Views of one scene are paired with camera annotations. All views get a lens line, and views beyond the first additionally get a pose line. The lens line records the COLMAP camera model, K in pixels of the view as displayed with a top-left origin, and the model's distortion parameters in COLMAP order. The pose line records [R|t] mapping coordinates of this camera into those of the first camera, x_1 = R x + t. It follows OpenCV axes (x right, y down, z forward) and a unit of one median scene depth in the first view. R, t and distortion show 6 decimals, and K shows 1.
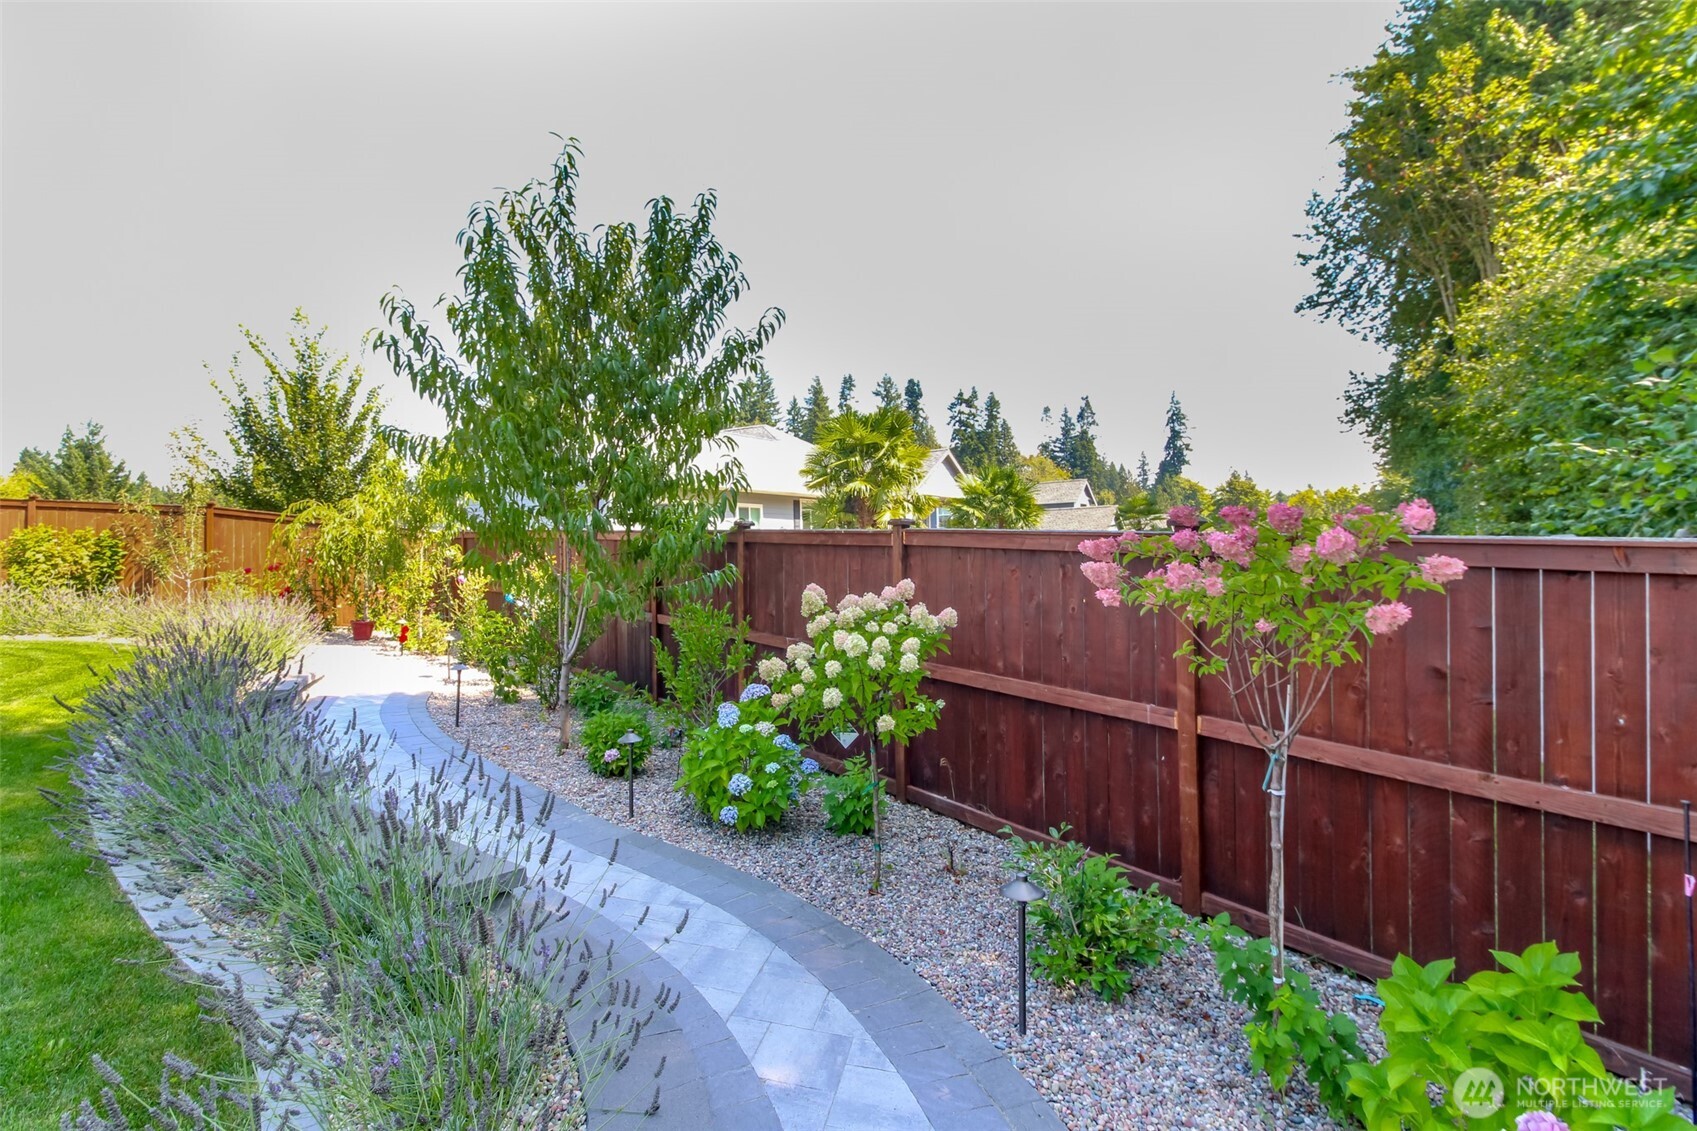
lens RADIAL K [[780.8, 0, 838.9], [0, 780.8, 554.8], [0, 0, 1]] dist [0.000977, 0.000220]
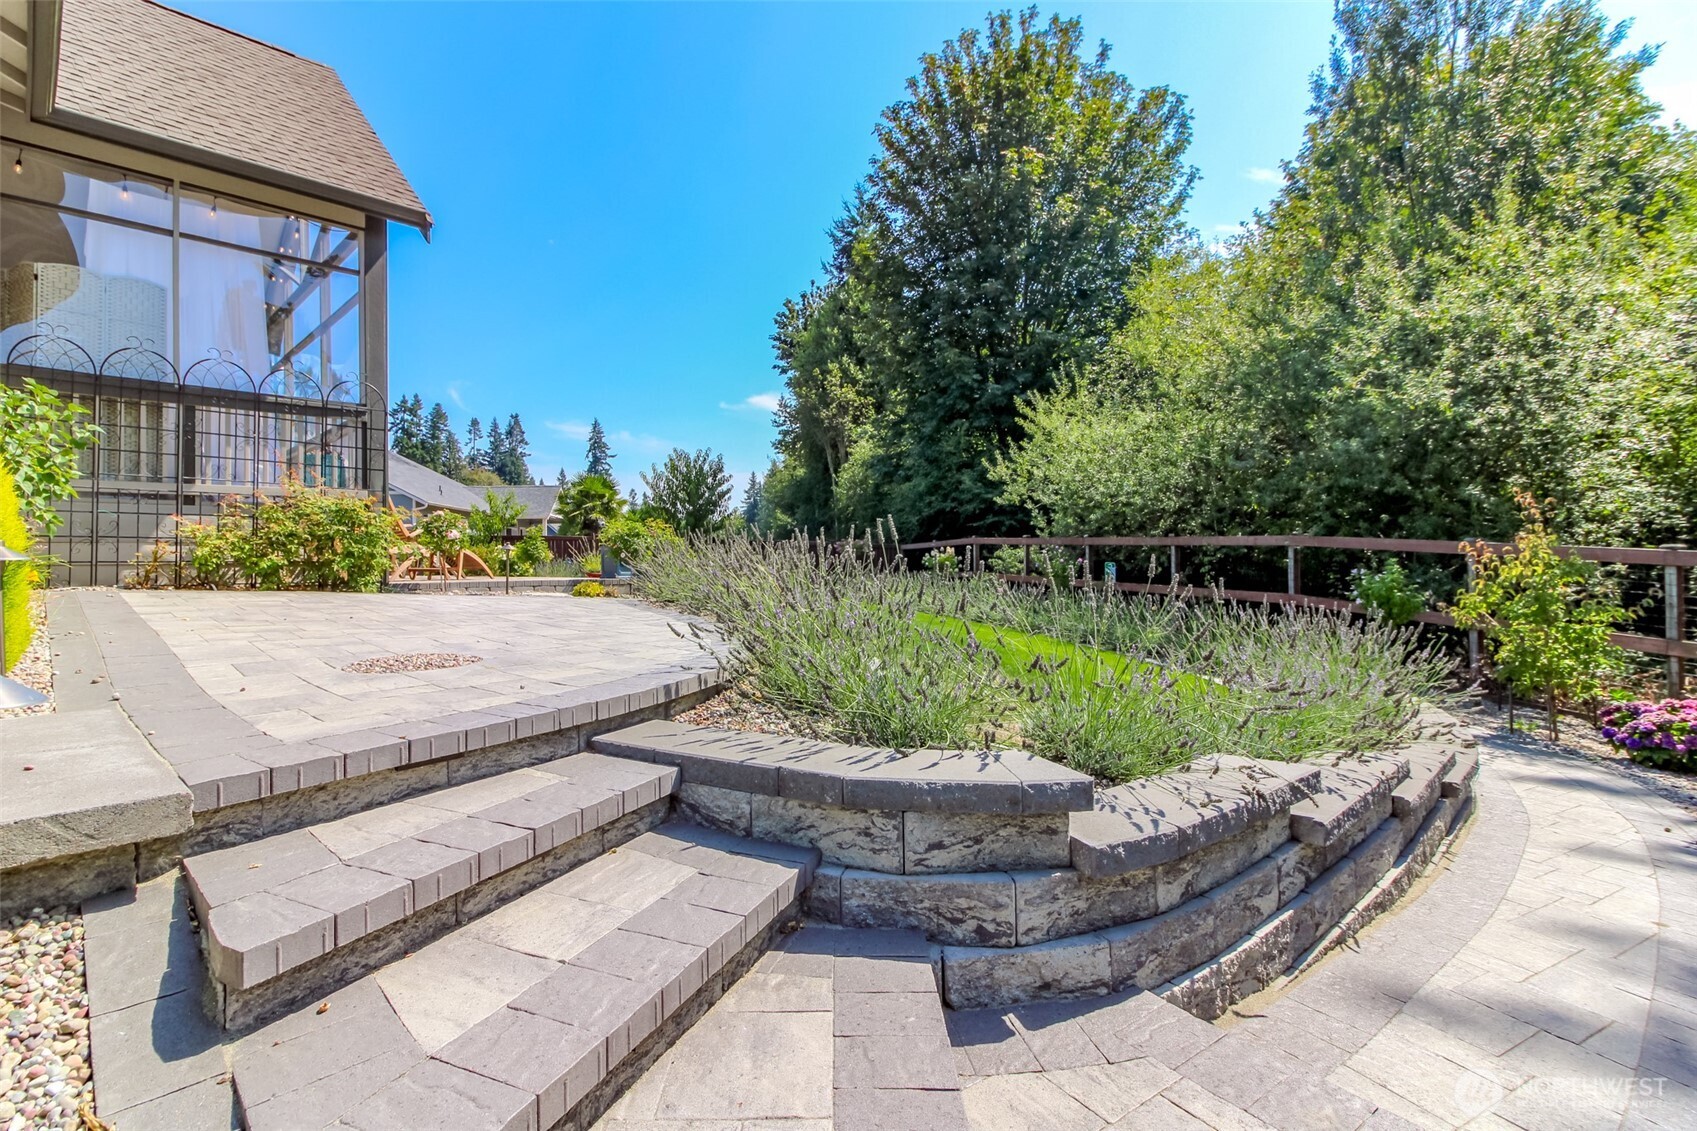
lens RADIAL K [[809.7, 0, 847.9], [0, 809.7, 563.4], [0, 0, 1]] dist [0.001456, -0.000418]
pose [[0.726506, 0.009693, 0.687092, -0.138330], [-0.005100, 0.999949, -0.008714, 0.006097], [-0.687142, 0.002826, 0.726518, -0.134004]]
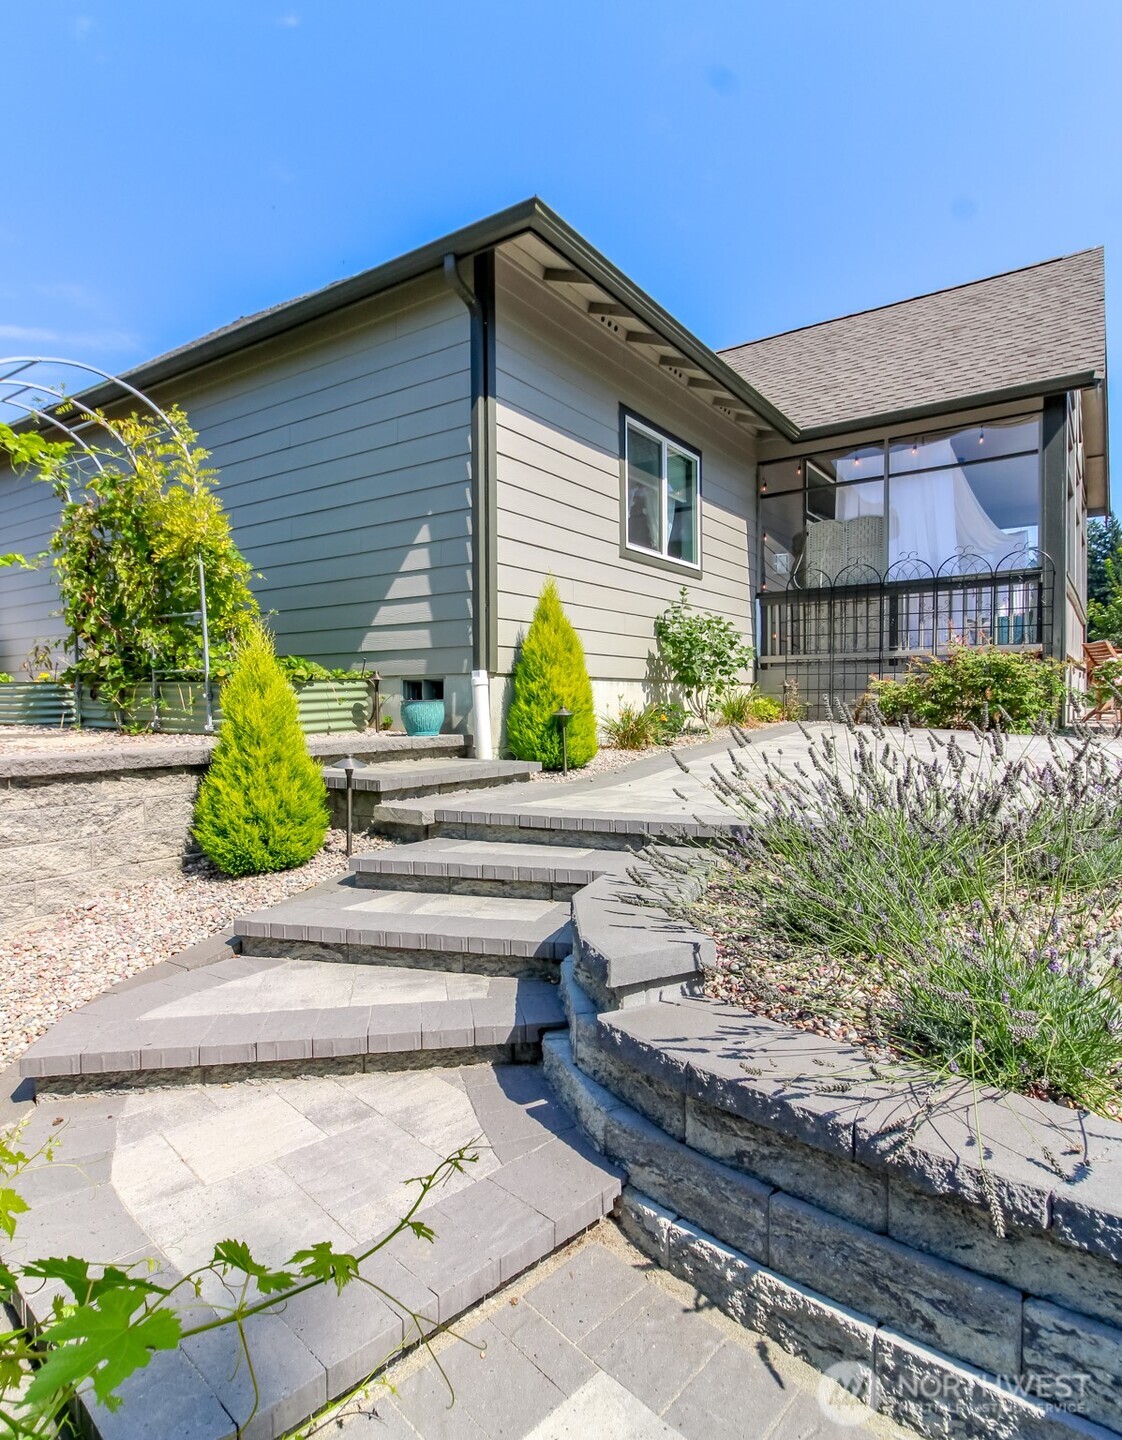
lens RADIAL K [[721.4, 0, 569.0], [0, 721.4, 721.8], [0, 0, 1]] dist [0.000184, -0.000390]
pose [[0.813588, 0.038242, -0.580182, -0.115801], [-0.014155, 0.998842, 0.045987, 0.004373], [0.581269, -0.029202, 0.813187, -0.138735]]
